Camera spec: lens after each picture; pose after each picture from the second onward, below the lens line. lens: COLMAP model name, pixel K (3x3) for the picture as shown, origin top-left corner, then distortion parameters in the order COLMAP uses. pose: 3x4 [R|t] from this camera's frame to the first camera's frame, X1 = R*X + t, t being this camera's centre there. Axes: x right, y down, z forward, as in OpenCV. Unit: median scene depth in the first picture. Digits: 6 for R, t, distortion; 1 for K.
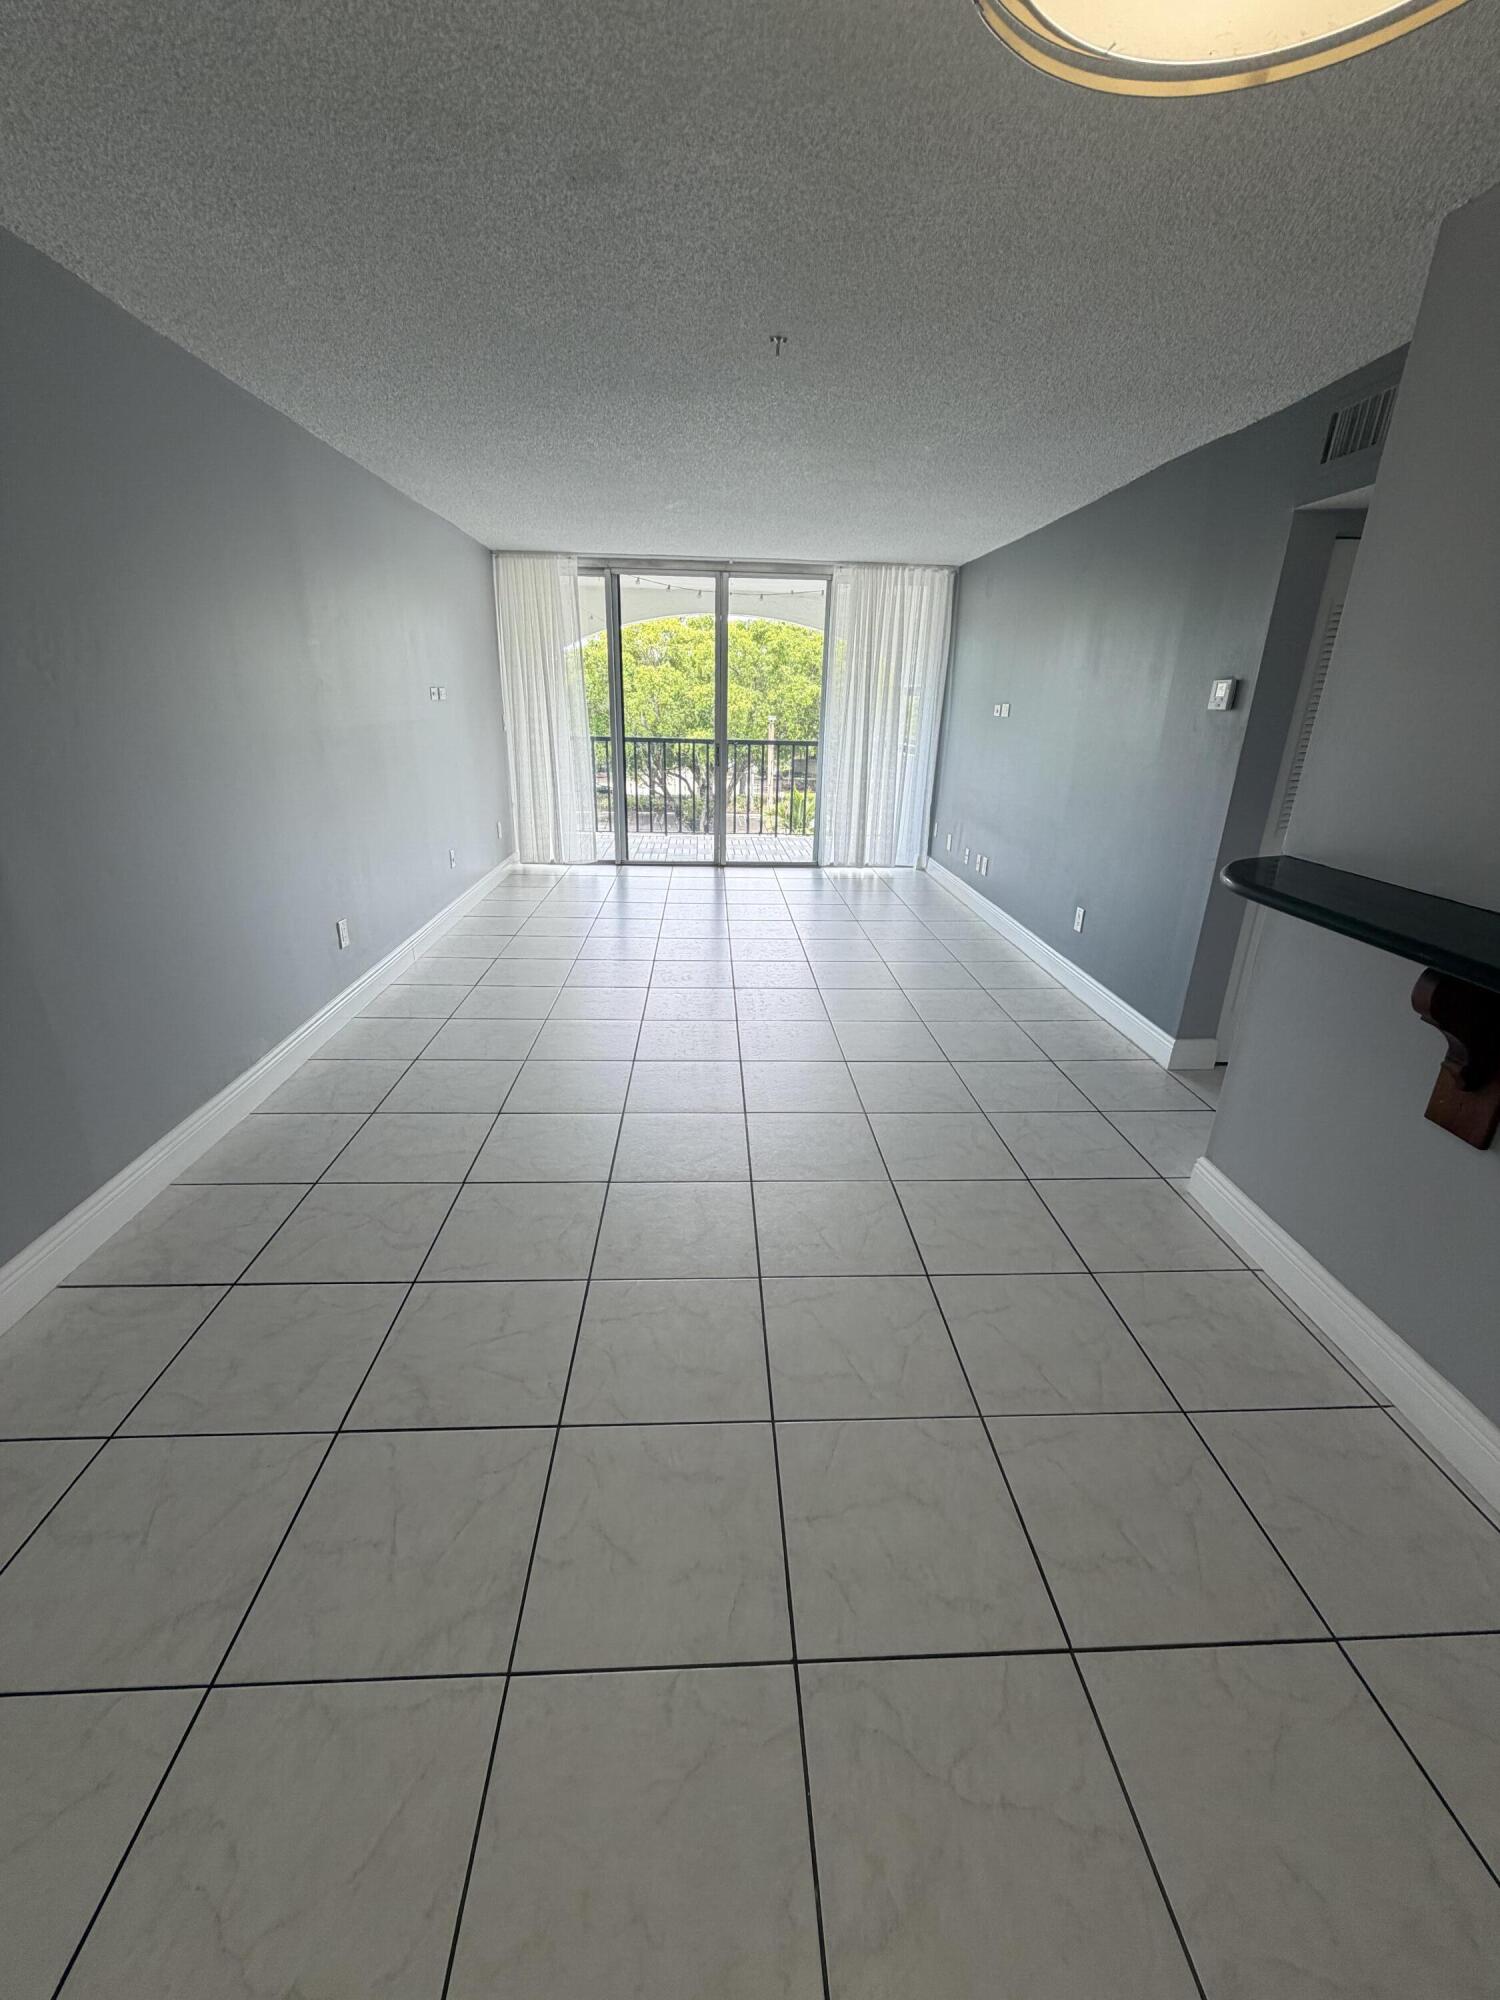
lens RADIAL K [[796.9, 0, 748.3], [0, 796.9, 988.3], [0, 0, 1]] dist [0.003364, -0.000457]
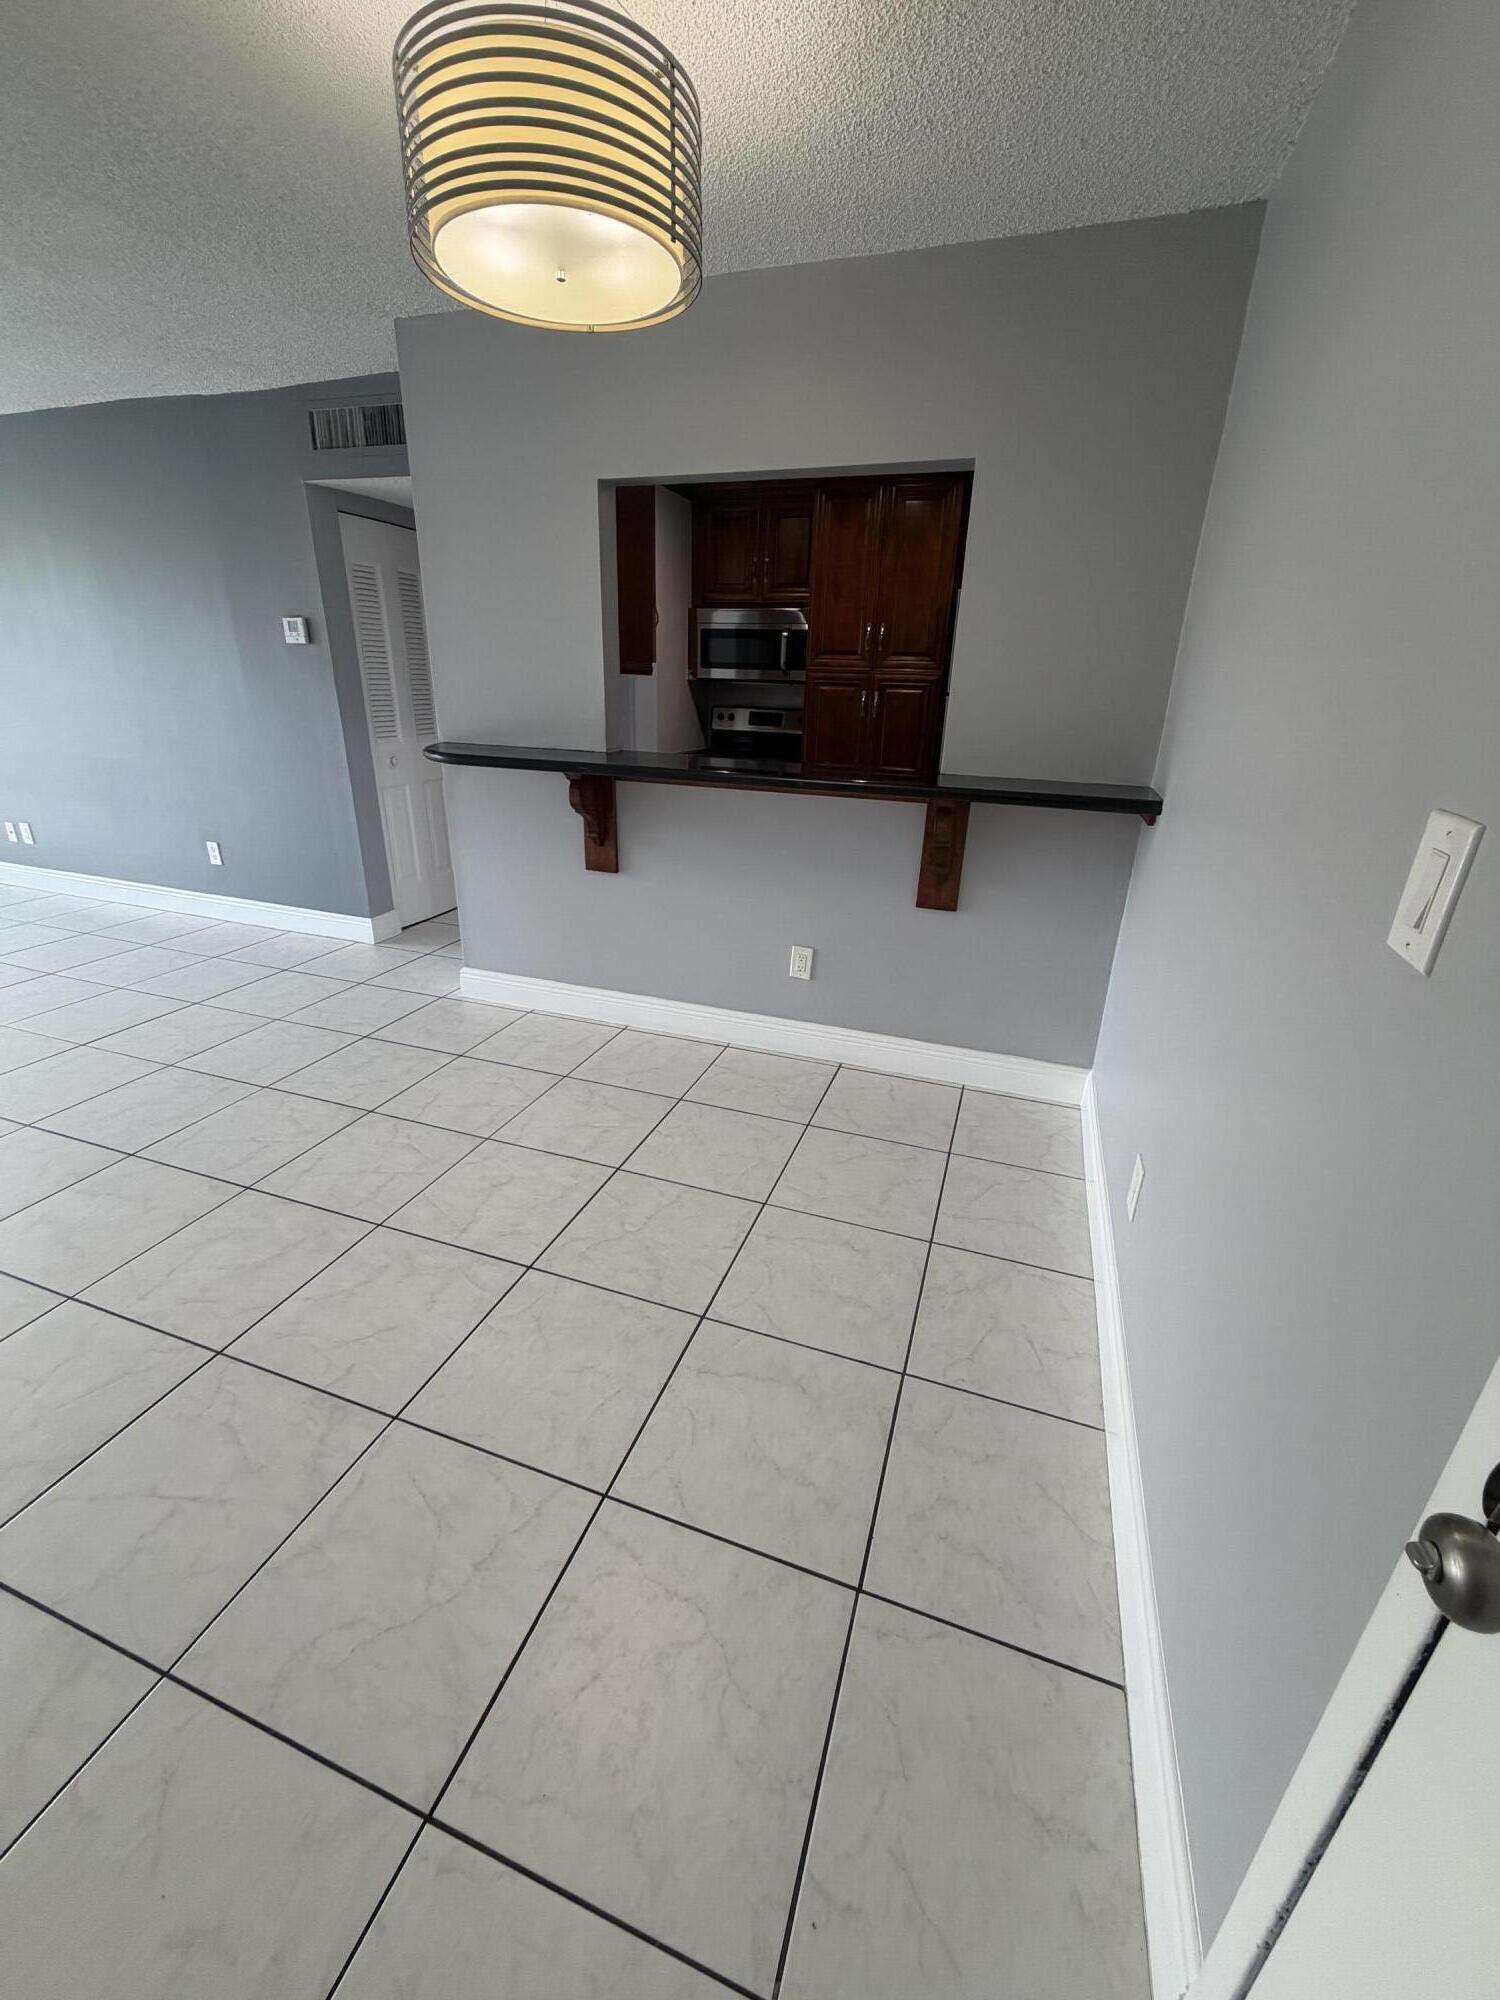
lens RADIAL K [[794.0, 0, 747.9], [0, 794.0, 990.4], [0, 0, 1]] dist [-0.000744, -0.000159]
pose [[0.379370, -0.347654, 0.857447, -0.369839], [0.298697, 0.923122, 0.242126, 0.048913], [-0.875704, 0.164262, 0.454048, -0.054837]]
